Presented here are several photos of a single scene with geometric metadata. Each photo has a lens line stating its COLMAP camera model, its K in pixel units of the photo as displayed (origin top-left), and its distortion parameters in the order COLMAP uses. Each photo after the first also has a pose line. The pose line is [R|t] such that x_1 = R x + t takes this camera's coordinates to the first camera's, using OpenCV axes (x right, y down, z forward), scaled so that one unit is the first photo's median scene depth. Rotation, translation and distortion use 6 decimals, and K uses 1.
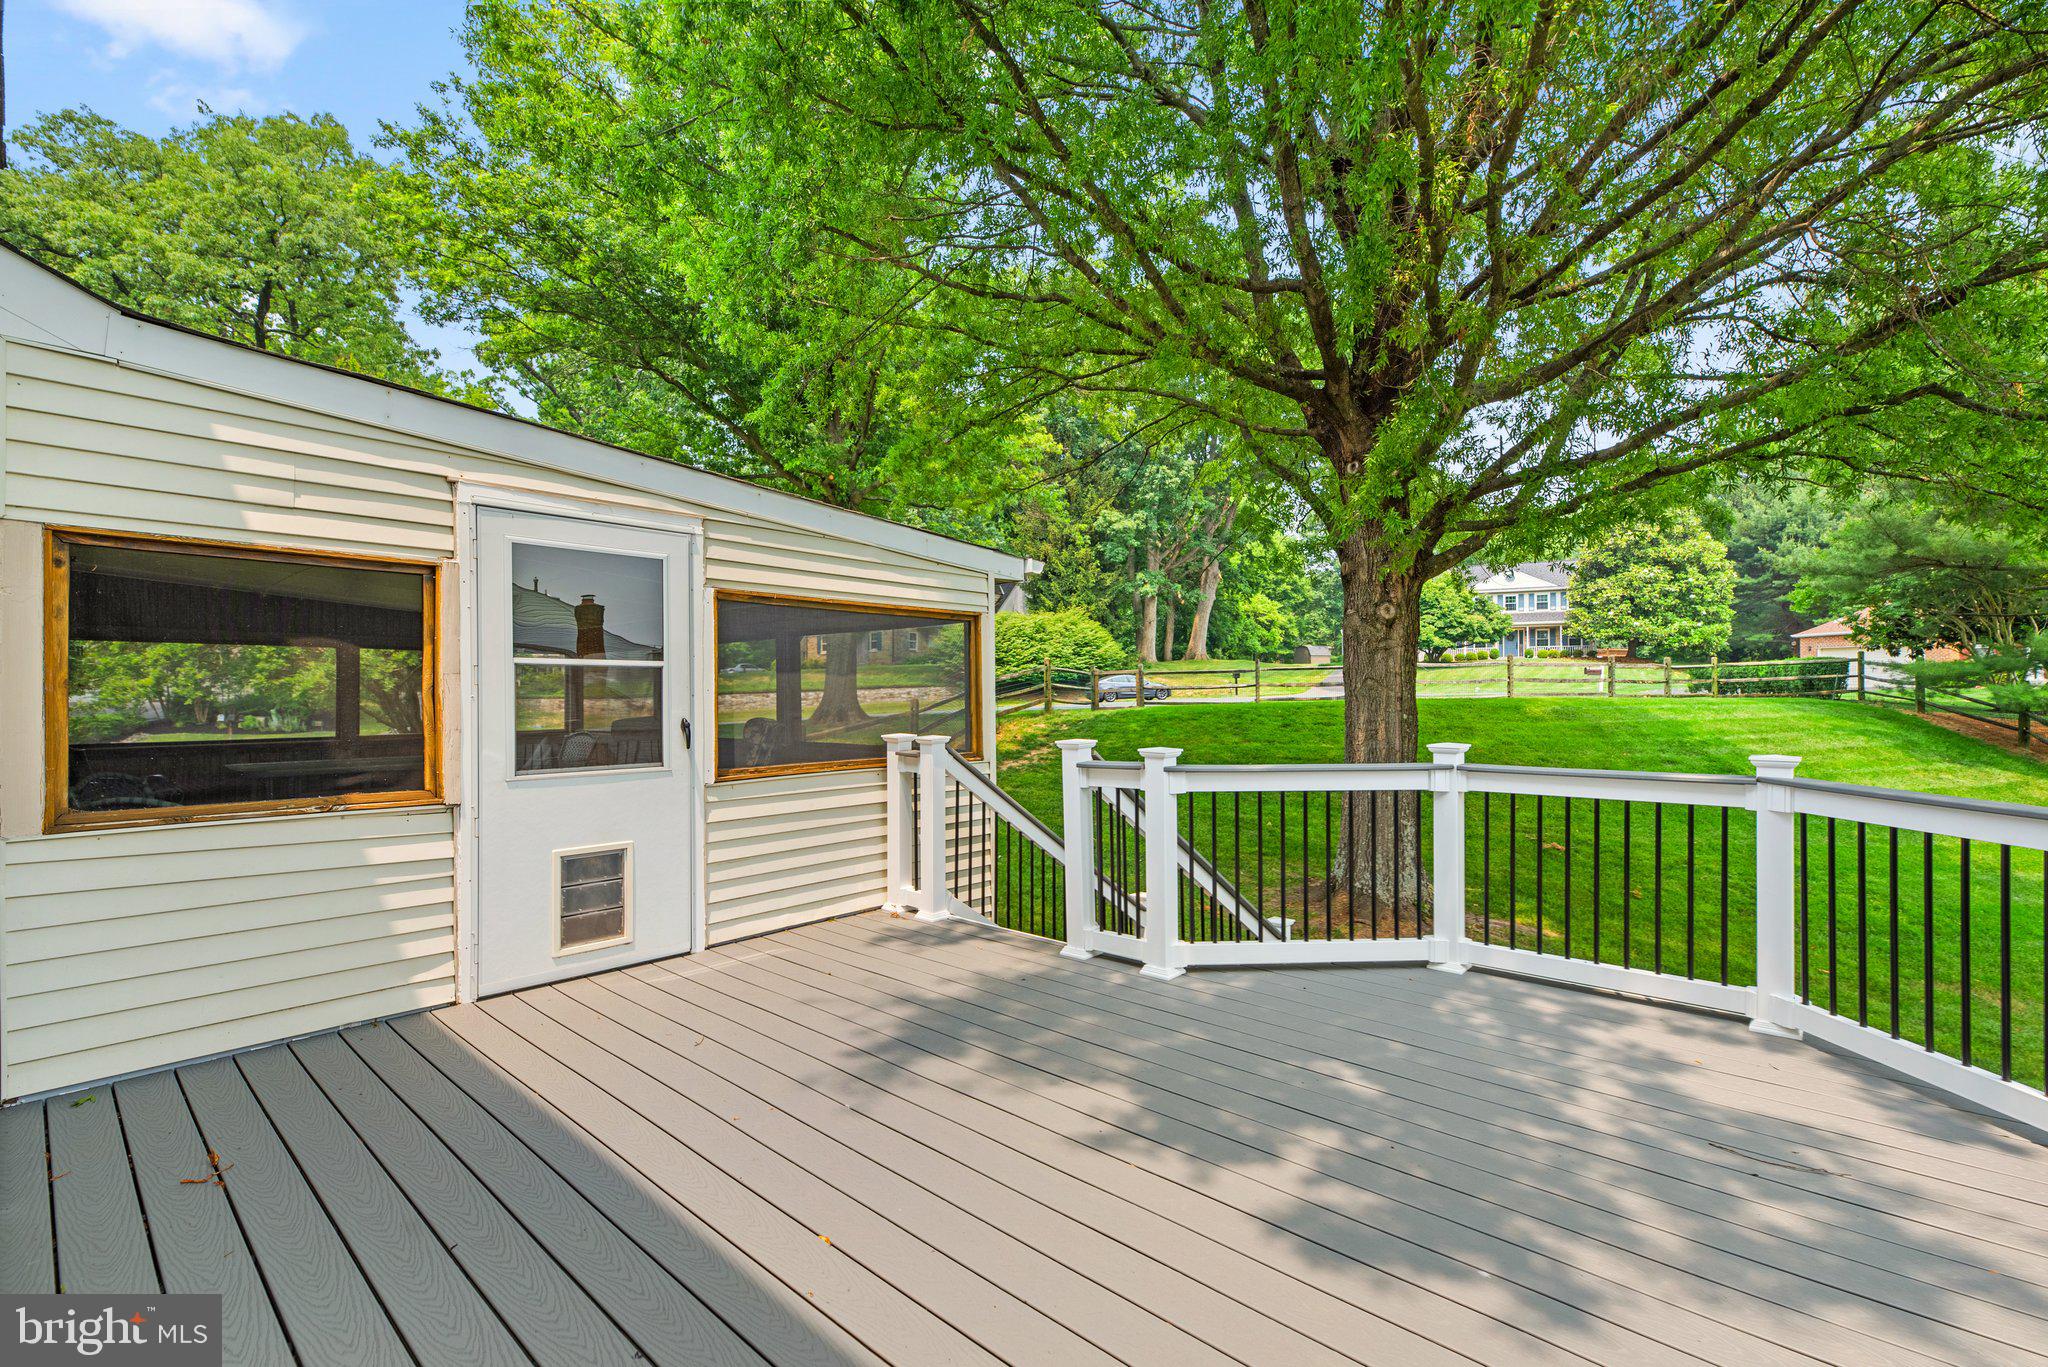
lens RADIAL K [[881.5, 0, 1023.4], [0, 881.5, 687.2], [0, 0, 1]] dist [-0.001427, 0.000551]
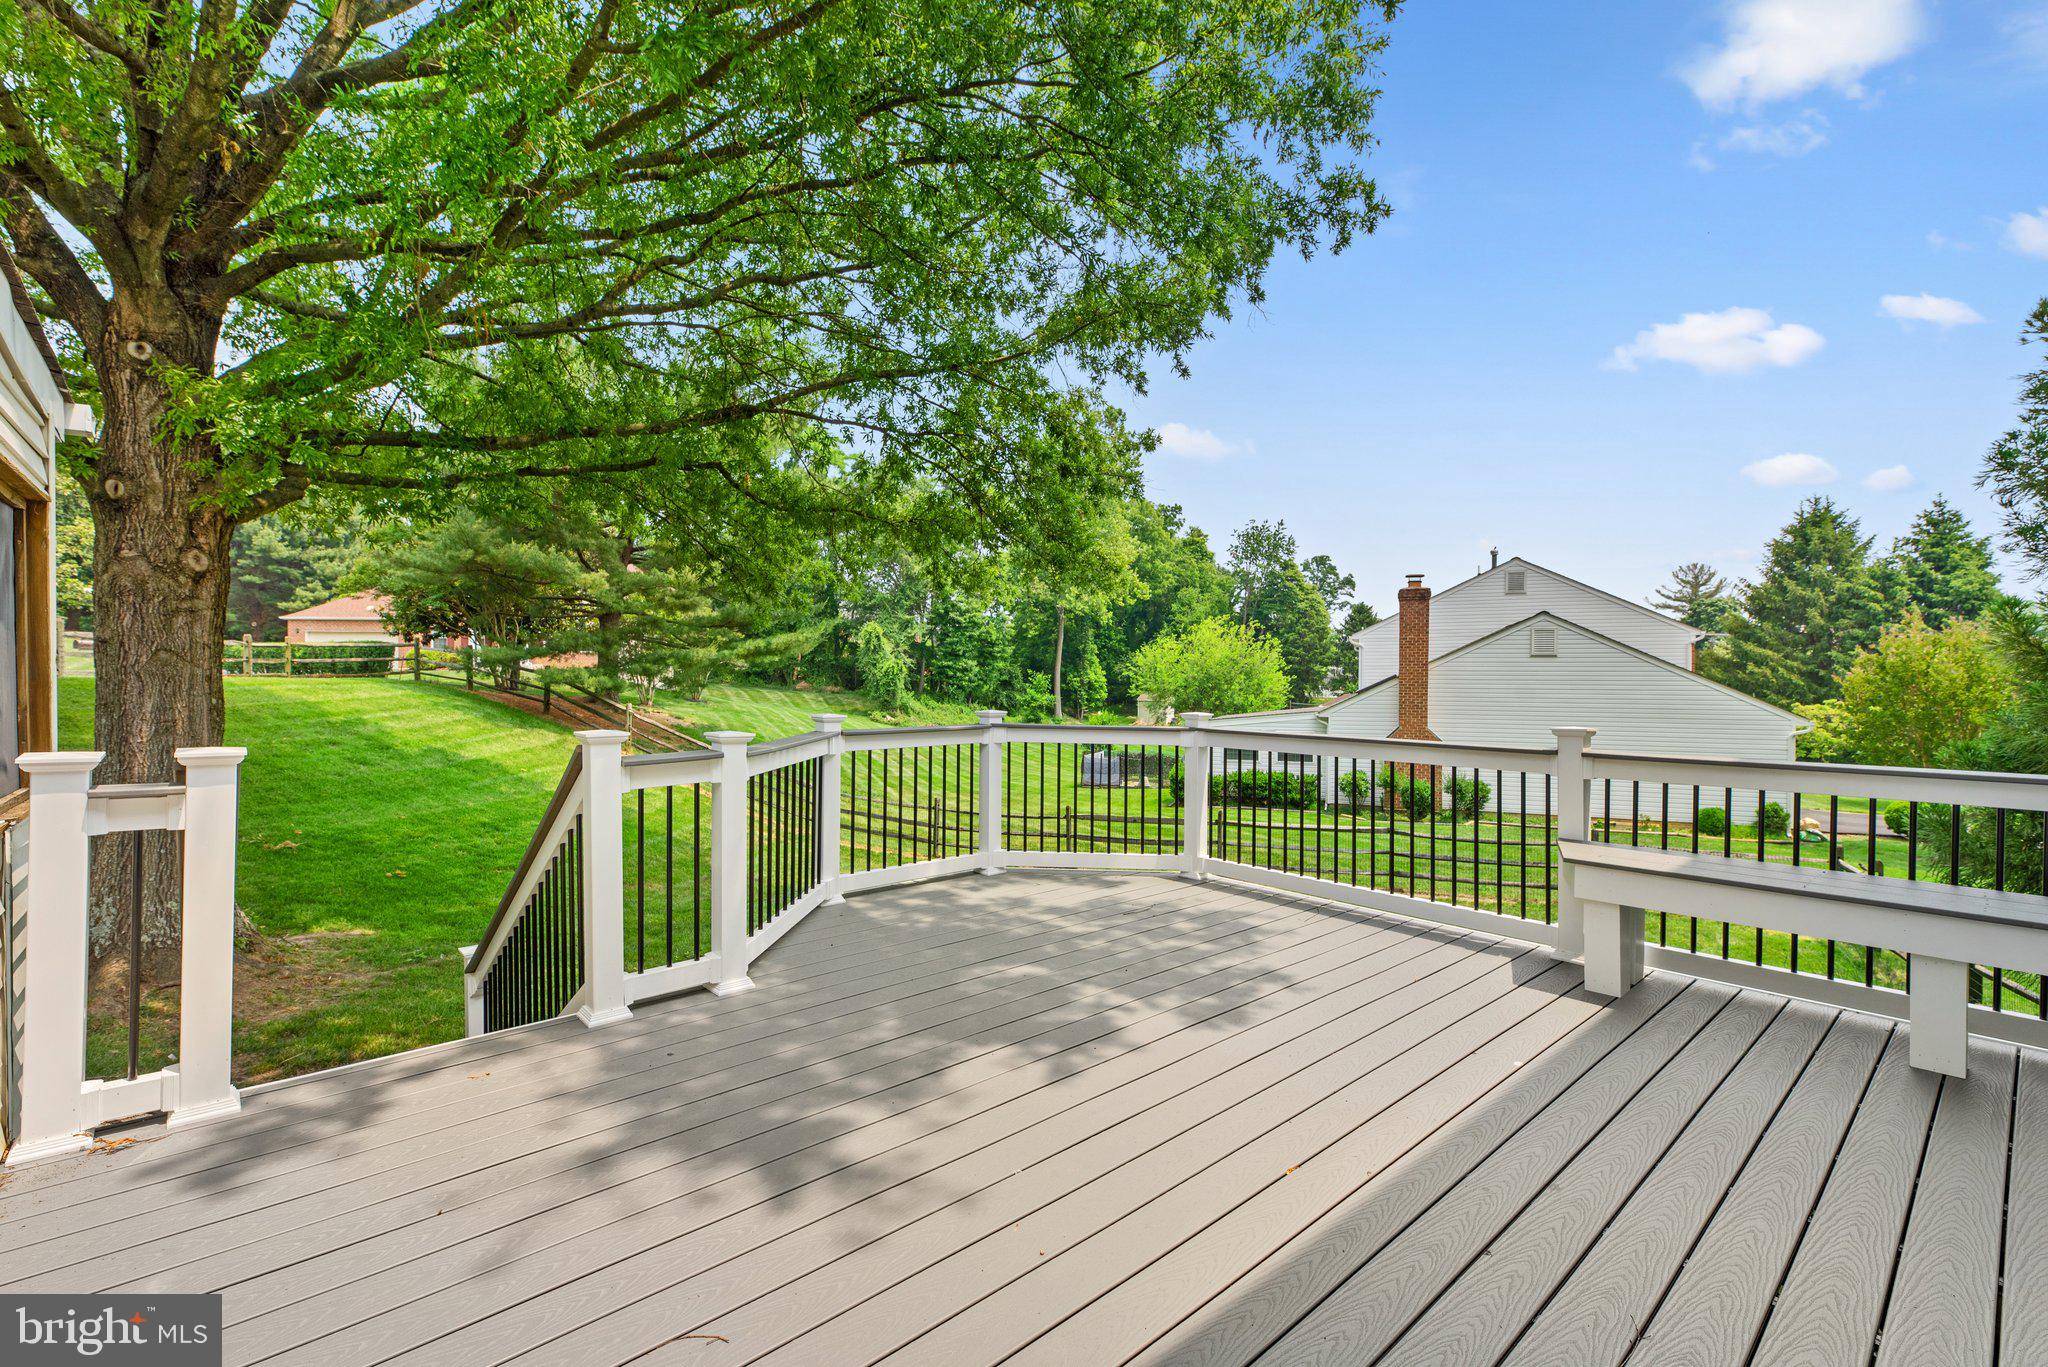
lens RADIAL K [[869.5, 0, 1023.4], [0, 869.5, 681.9], [0, 0, 1]] dist [0.004516, -0.001052]
pose [[0.133747, -0.002620, 0.991012, -0.824527], [-0.014818, 0.999879, 0.004644, 0.010292], [-0.990905, -0.015306, 0.133692, 0.732435]]
